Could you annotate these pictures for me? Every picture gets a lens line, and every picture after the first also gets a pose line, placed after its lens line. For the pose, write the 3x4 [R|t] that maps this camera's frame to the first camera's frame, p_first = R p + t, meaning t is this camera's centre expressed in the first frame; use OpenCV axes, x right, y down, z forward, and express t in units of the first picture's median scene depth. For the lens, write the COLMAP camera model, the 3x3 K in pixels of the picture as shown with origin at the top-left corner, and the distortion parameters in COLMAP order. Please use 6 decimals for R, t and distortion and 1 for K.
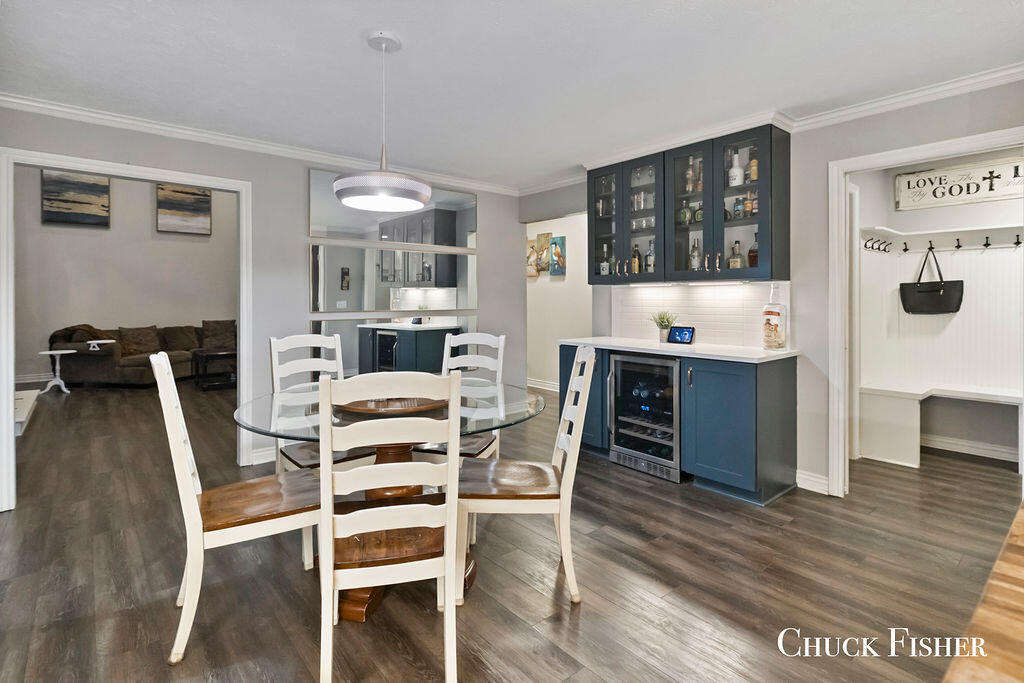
lens RADIAL K [[501.0, 0, 511.7], [0, 501.0, 308.1], [0, 0, 1]] dist [-0.000593, -0.000192]
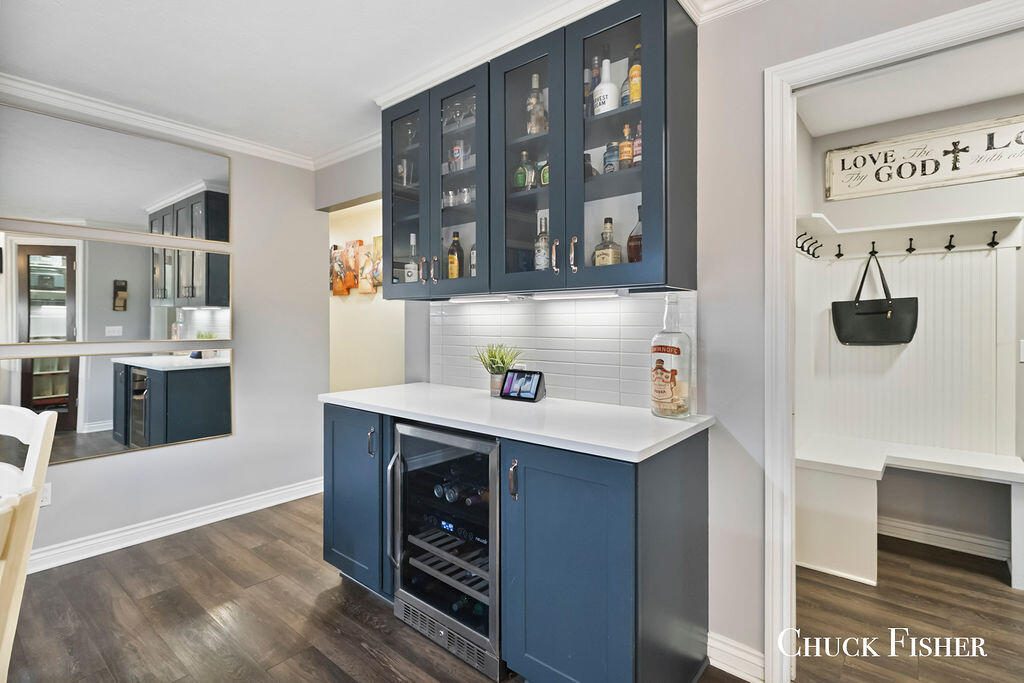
lens RADIAL K [[488.0, 0, 515.2], [0, 488.0, 335.8], [0, 0, 1]] dist [-0.002642, -0.000131]
pose [[0.983578, -0.003071, 0.180458, 0.219207], [0.002084, 0.999982, 0.005657, -0.006452], [-0.180472, -0.005188, 0.983566, 0.425084]]
